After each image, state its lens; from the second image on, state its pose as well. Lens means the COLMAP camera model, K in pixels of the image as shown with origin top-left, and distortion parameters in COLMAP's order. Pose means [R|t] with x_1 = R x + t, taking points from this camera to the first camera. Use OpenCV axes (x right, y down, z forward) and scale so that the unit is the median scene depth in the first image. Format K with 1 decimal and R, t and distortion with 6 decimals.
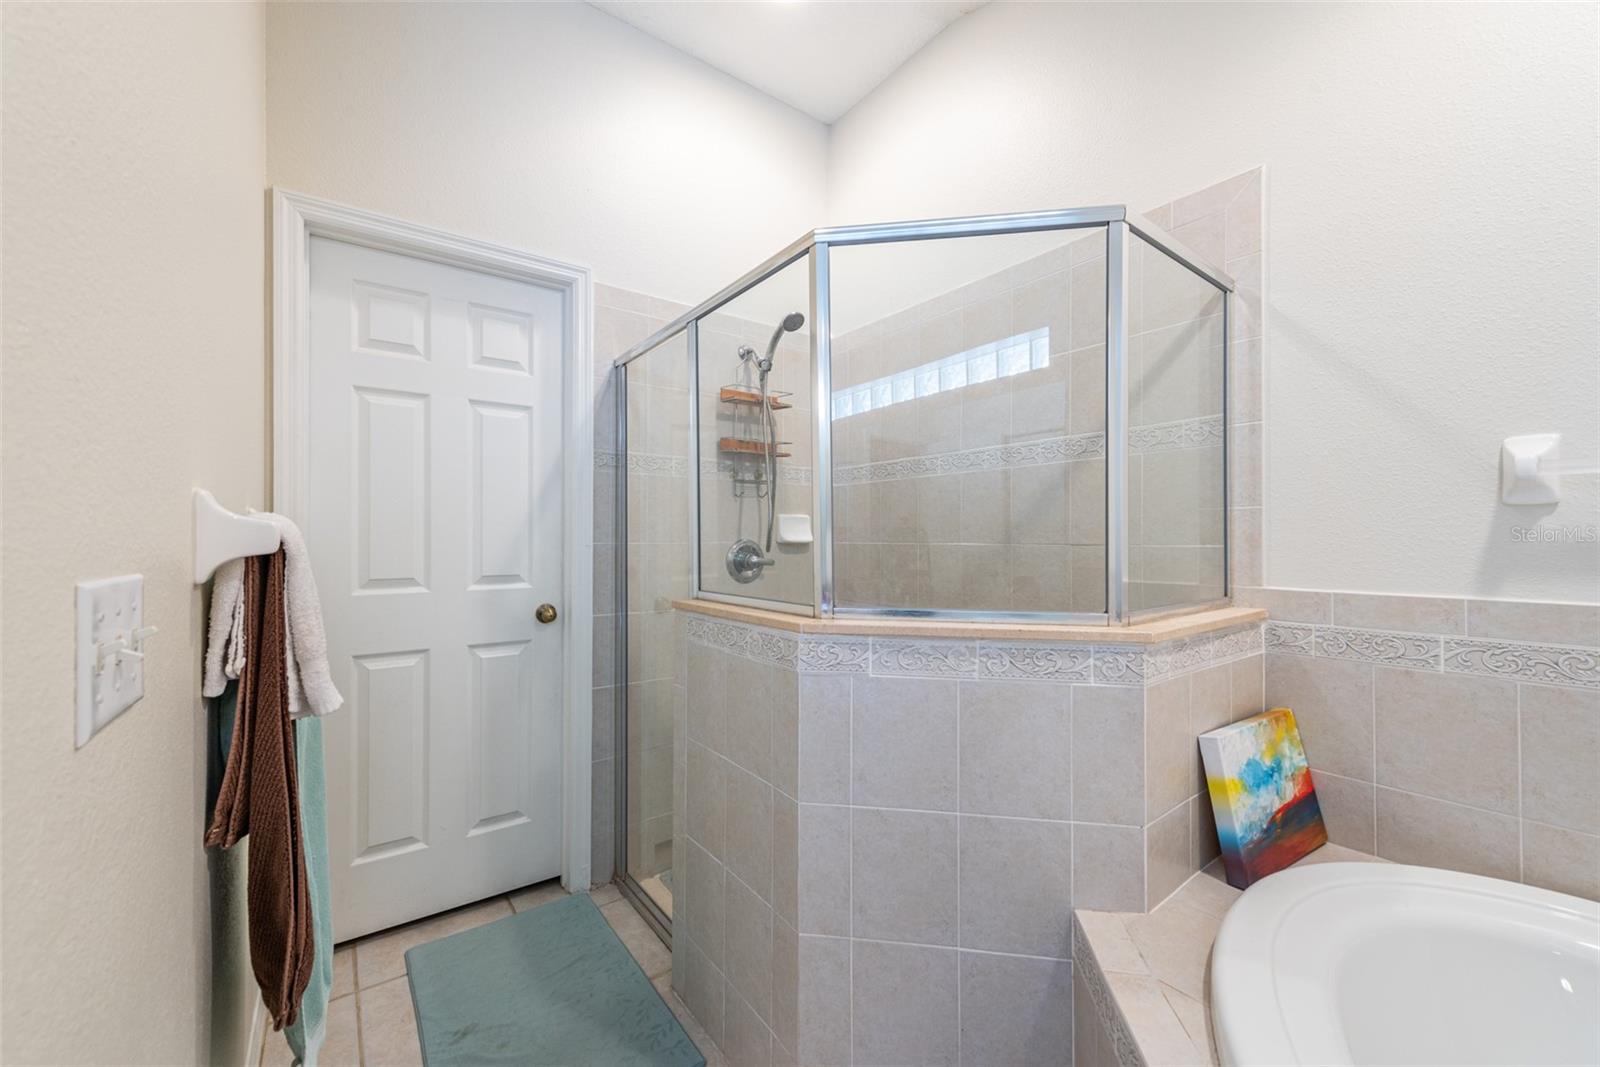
lens RADIAL K [[641.6, 0, 802.0], [0, 641.6, 534.9], [0, 0, 1]] dist [0.013579, -0.003856]
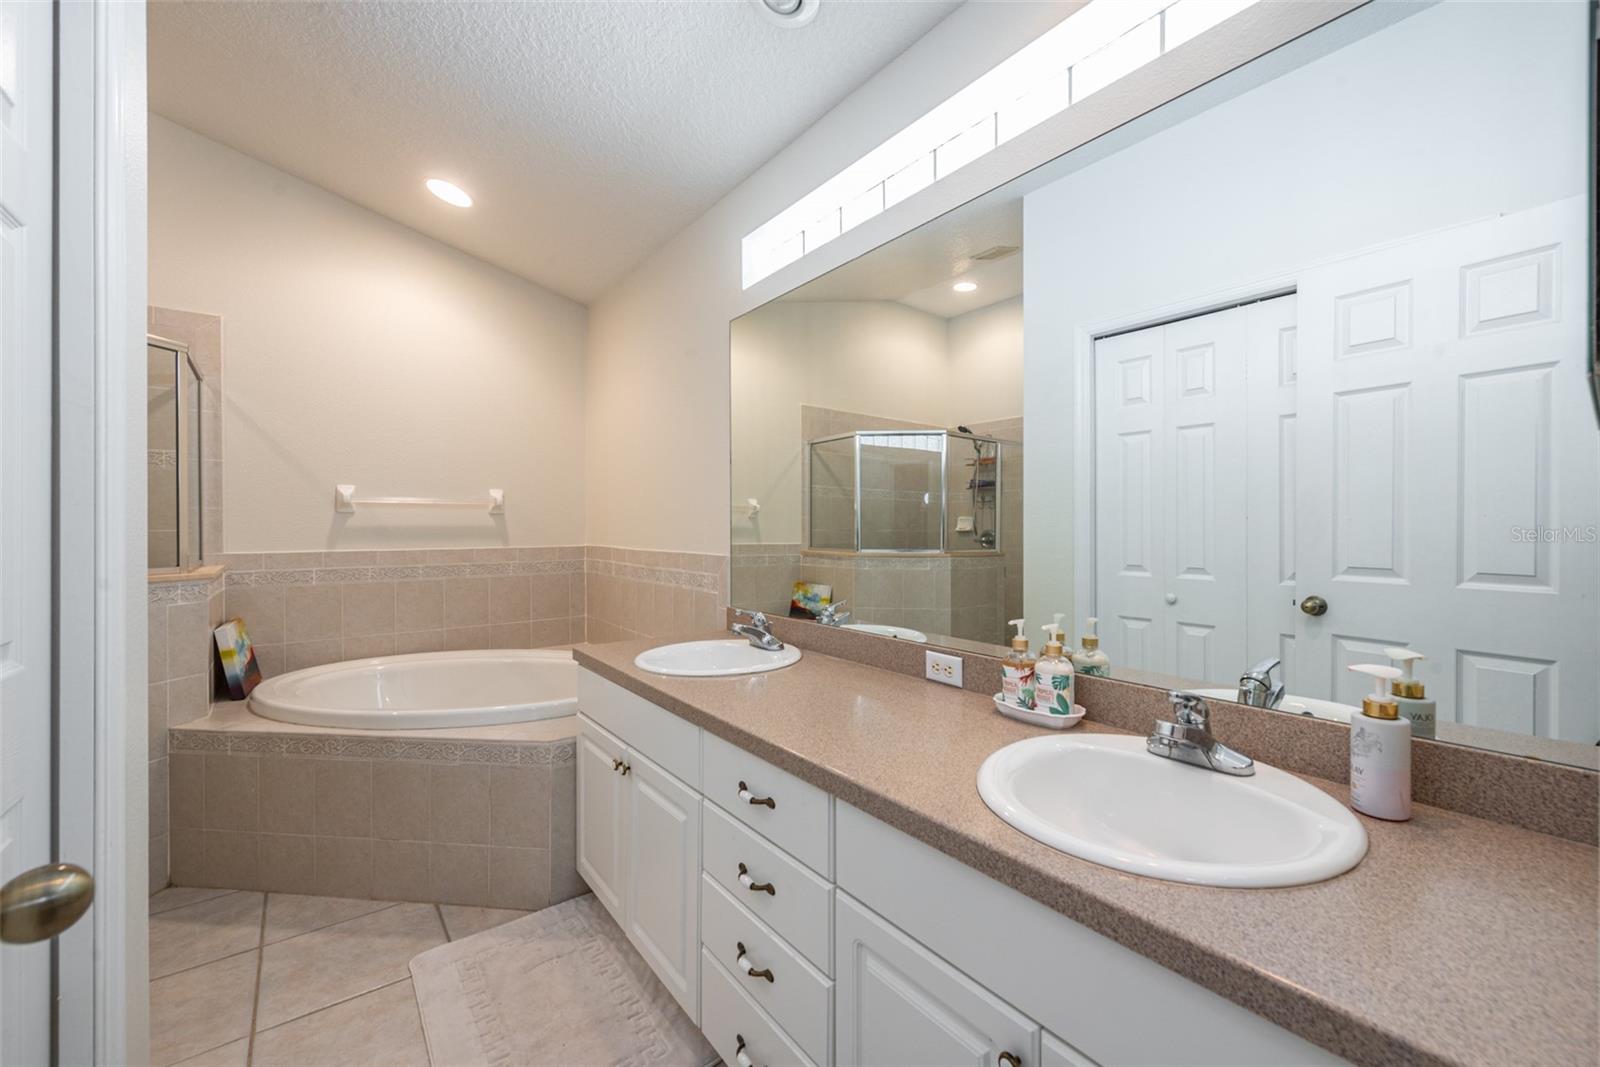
lens RADIAL K [[641.6, 0, 796.3], [0, 641.6, 529.9], [0, 0, 1]] dist [0.013579, -0.003856]
pose [[0.026592, -0.007624, 0.999617, -1.203846], [-0.004857, 0.999958, 0.007755, -0.006424], [-0.999635, -0.005061, 0.026554, -0.735724]]
